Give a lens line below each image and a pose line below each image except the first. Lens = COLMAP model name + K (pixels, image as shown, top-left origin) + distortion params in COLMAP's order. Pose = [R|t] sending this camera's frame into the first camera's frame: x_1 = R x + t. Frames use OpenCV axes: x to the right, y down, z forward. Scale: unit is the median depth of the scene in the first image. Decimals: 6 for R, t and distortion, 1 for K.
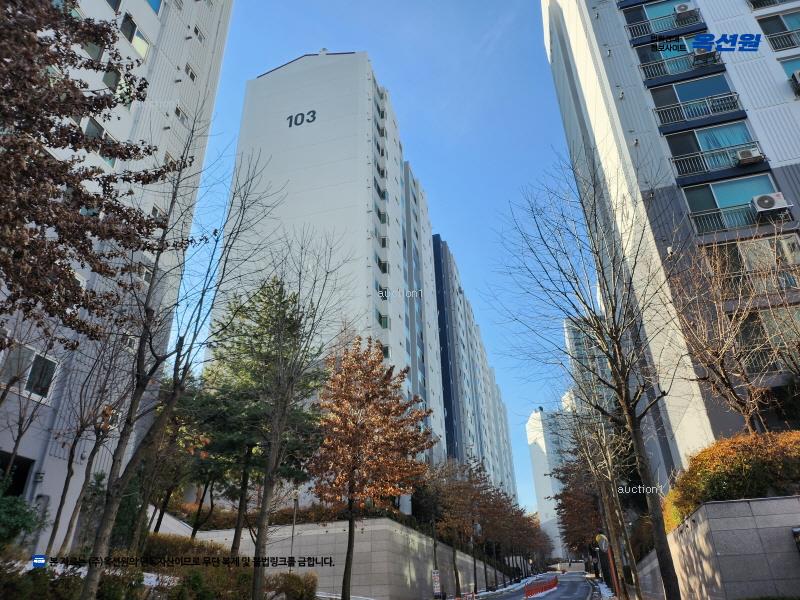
lens RADIAL K [[560.3, 0, 399.4], [0, 560.3, 296.4], [0, 0, 1]] dist [0.068772, -0.066576]
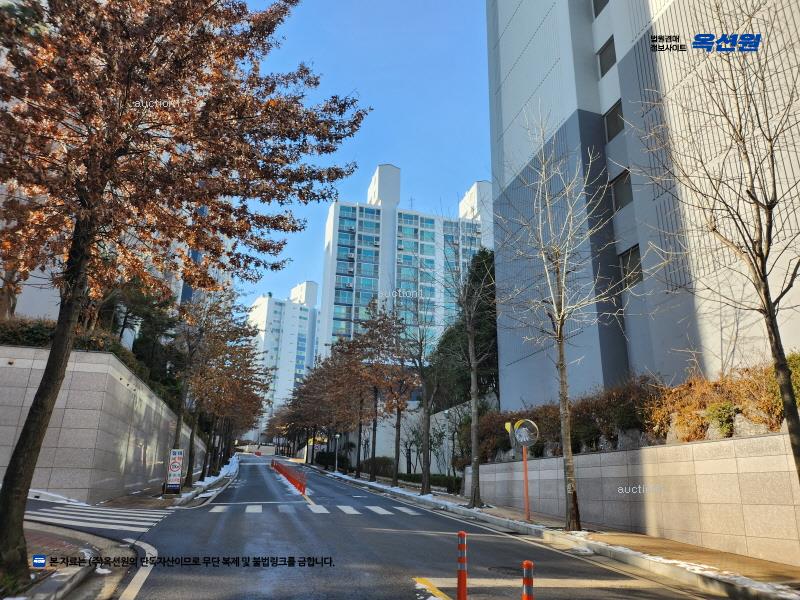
lens RADIAL K [[560.3, 0, 399.4], [0, 560.3, 296.4], [0, 0, 1]] dist [0.068772, -0.066576]
pose [[0.855212, 0.211159, 0.473312, -0.072807], [-0.293458, 0.950032, 0.106400, 0.270388], [-0.427194, -0.229892, 0.874445, 0.567785]]
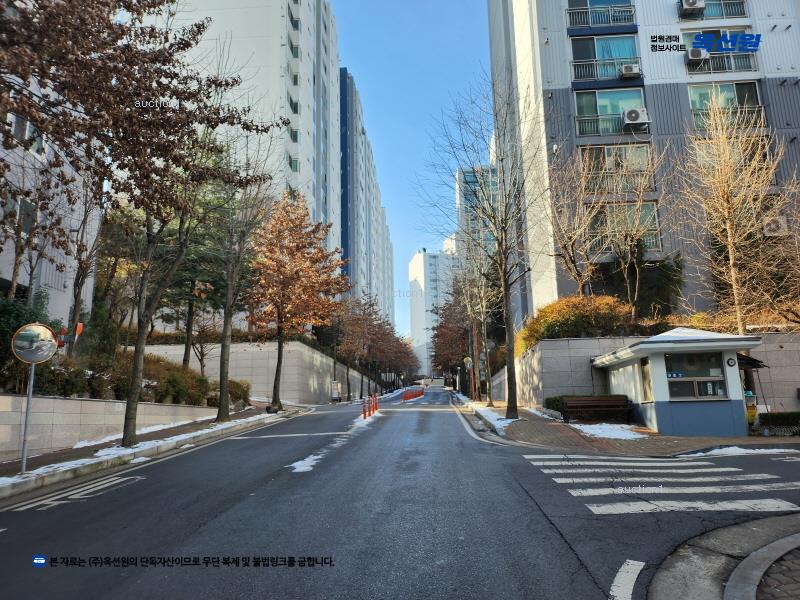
lens RADIAL K [[560.3, 0, 399.4], [0, 560.3, 296.4], [0, 0, 1]] dist [0.068772, -0.066576]
pose [[0.977499, 0.049132, 0.205140, -0.081418], [-0.106453, 0.954474, 0.278652, -0.069570], [-0.182110, -0.294219, 0.938228, -0.167091]]
